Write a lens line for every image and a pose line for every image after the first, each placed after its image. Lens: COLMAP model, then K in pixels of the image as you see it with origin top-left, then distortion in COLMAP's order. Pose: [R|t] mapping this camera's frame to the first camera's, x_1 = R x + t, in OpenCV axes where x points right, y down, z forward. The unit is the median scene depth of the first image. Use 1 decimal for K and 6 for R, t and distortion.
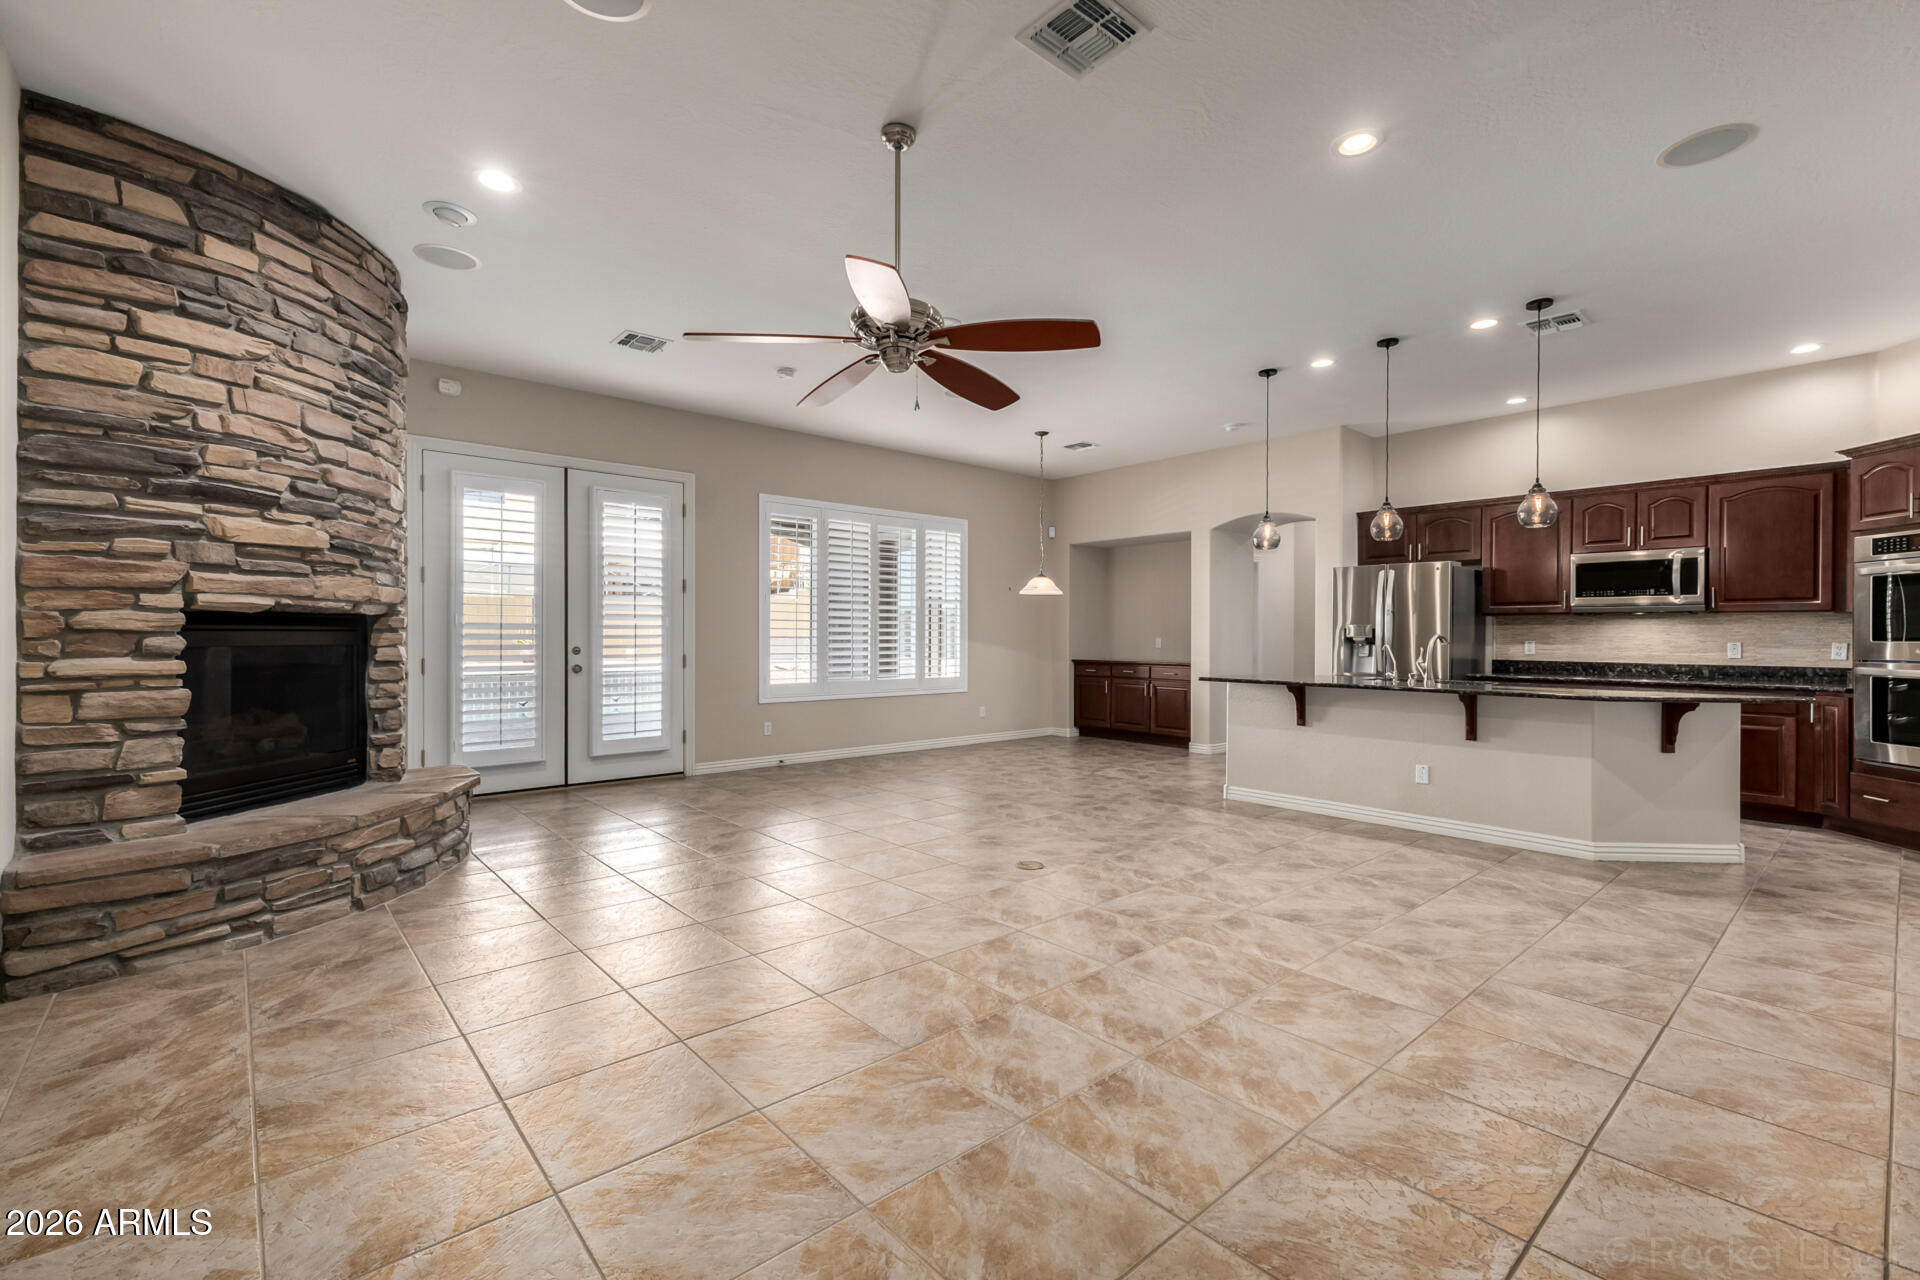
lens RADIAL K [[830.9, 0, 948.7], [0, 830.9, 636.1], [0, 0, 1]] dist [0.015878, -0.004858]
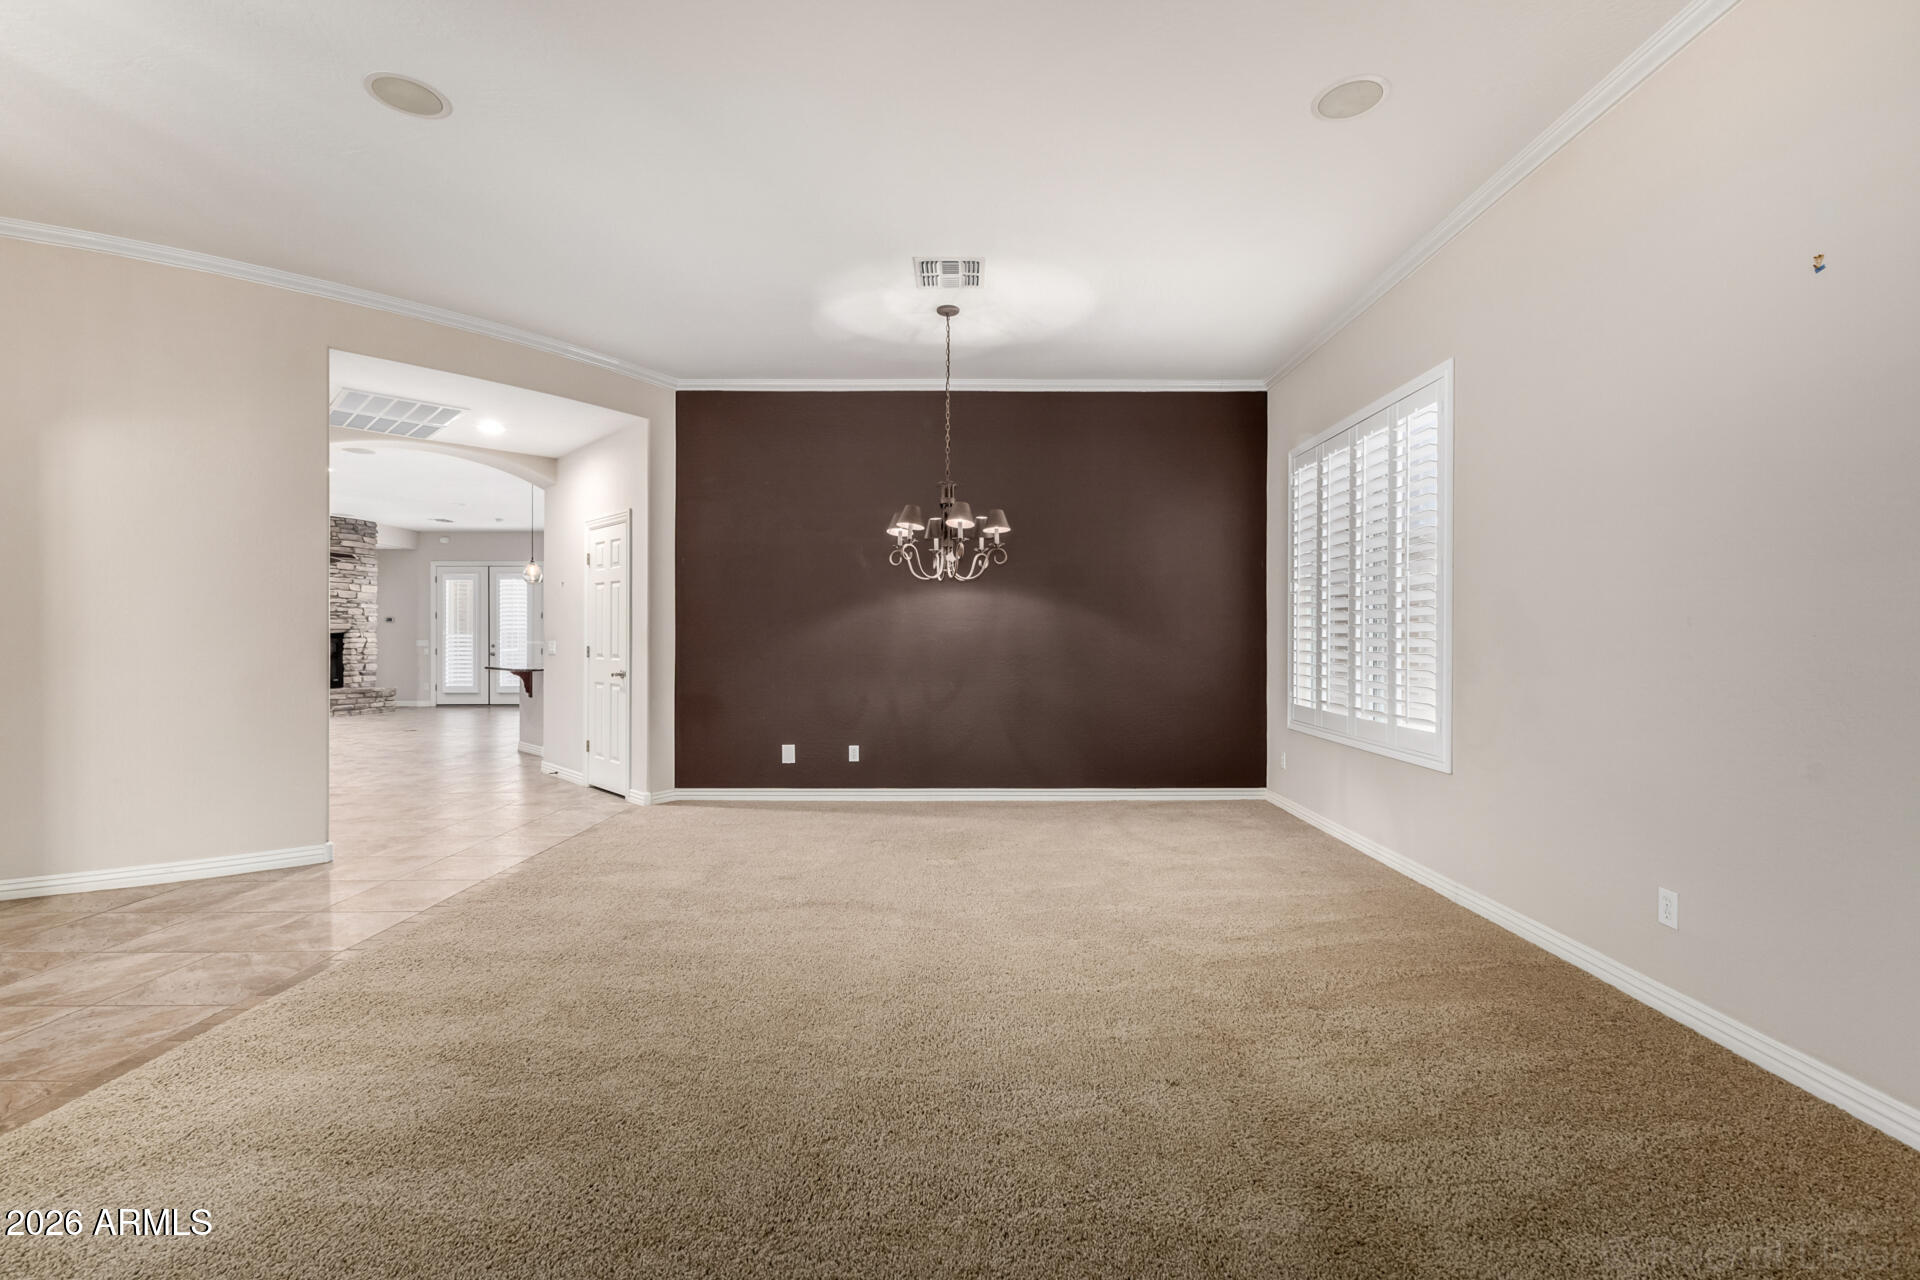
lens RADIAL K [[830.9, 0, 963.1], [0, 830.9, 636.8], [0, 0, 1]] dist [0.015878, -0.004858]
pose [[0.768475, 0.012803, -0.639752, 2.371113], [-0.010468, 0.999918, 0.007437, -0.044952], [0.639795, 0.000982, 0.768545, 0.076925]]
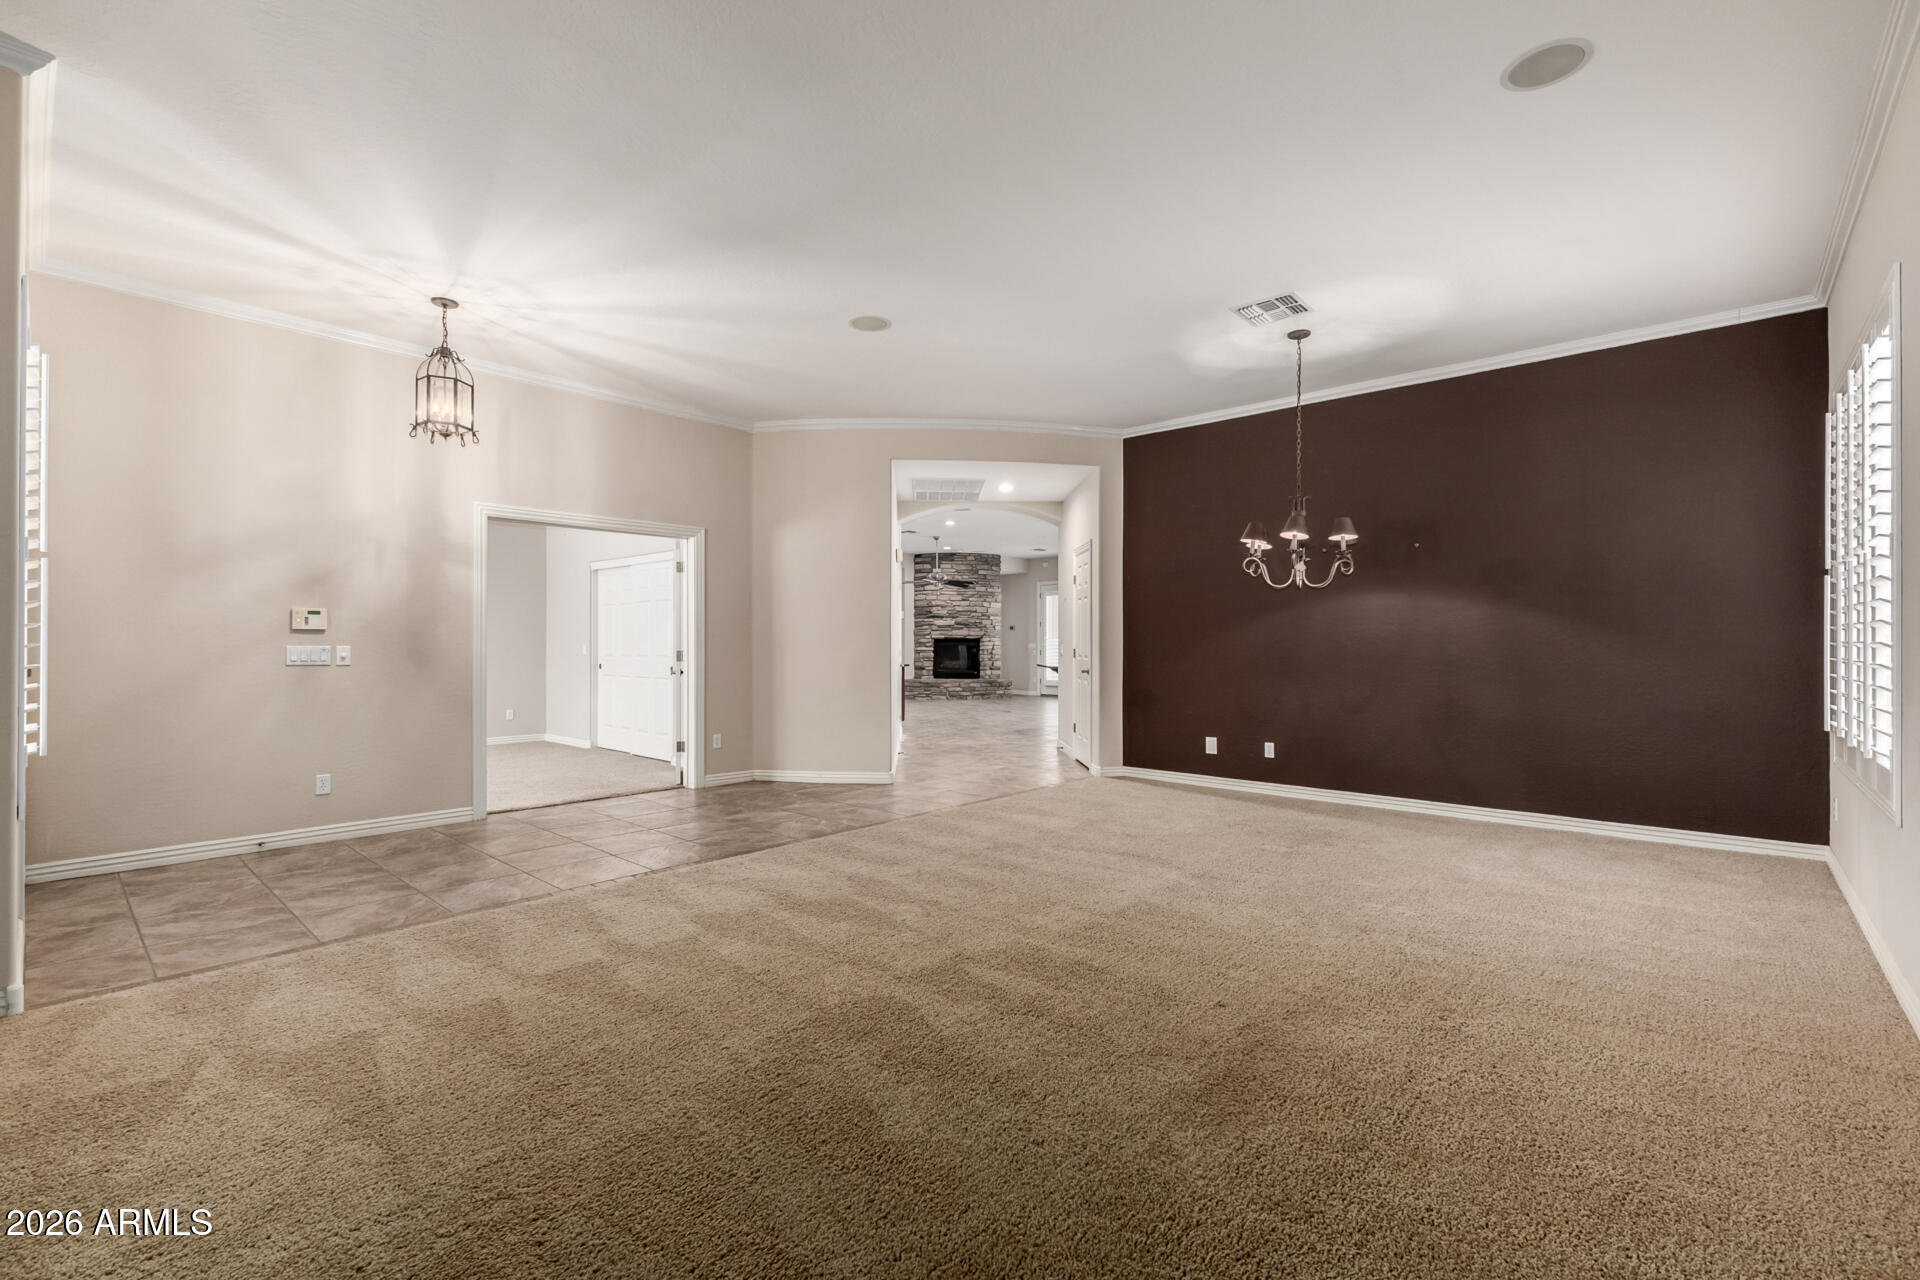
lens RADIAL K [[830.9, 0, 959.9], [0, 830.9, 639.3], [0, 0, 1]] dist [0.015878, -0.004858]
pose [[0.147284, 0.010851, -0.989035, 2.670266], [-0.000263, 0.999940, 0.010932, -0.050774], [0.989094, -0.001350, 0.147278, 0.229721]]
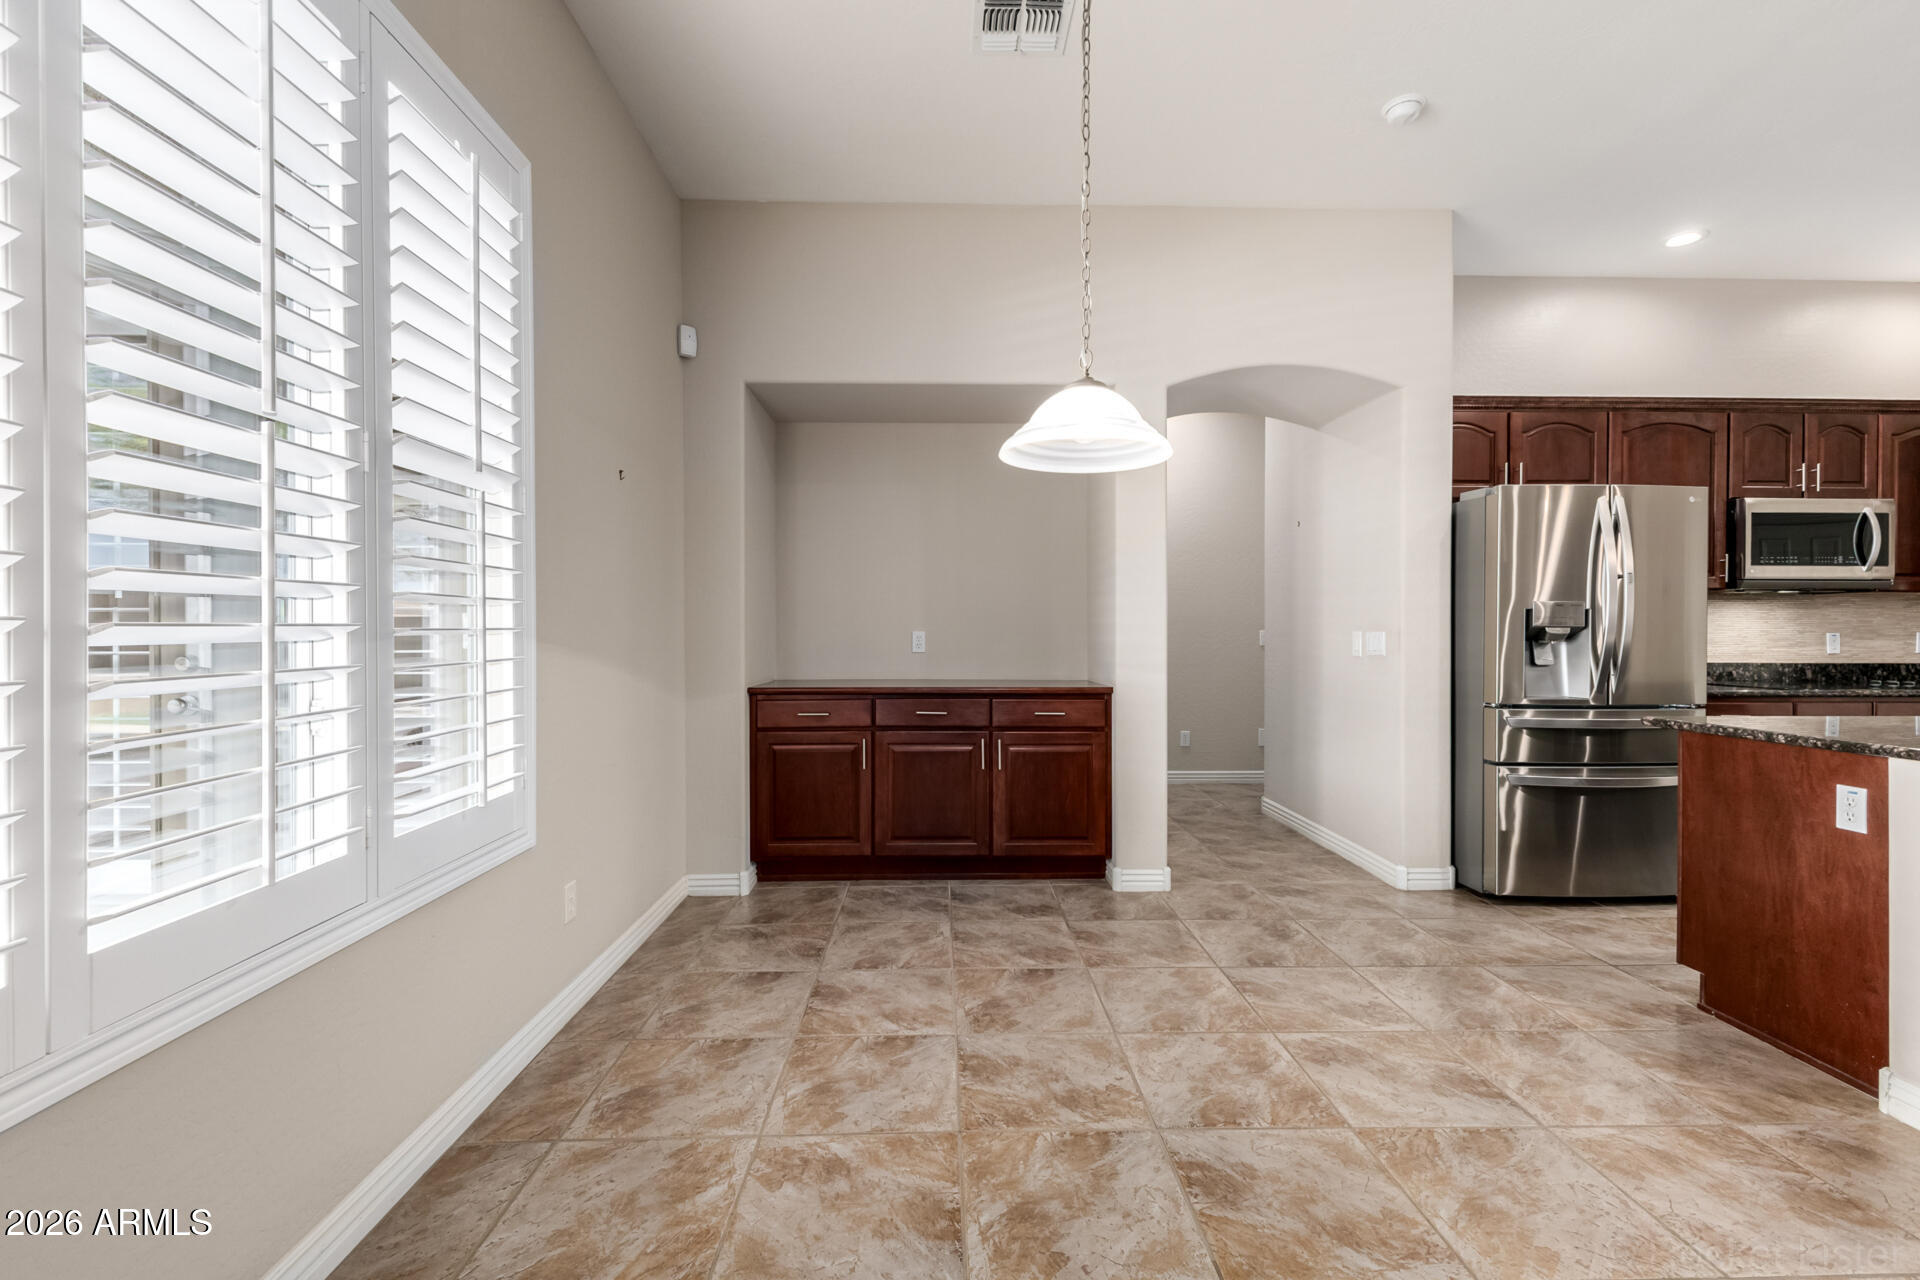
lens RADIAL K [[830.9, 0, 977.1], [0, 830.9, 635.7], [0, 0, 1]] dist [0.015878, -0.004858]
pose [[0.626104, -0.008226, 0.779696, -0.151429], [0.000229, 0.999946, 0.010366, 0.002159], [-0.779740, -0.006311, 0.626072, 1.234633]]
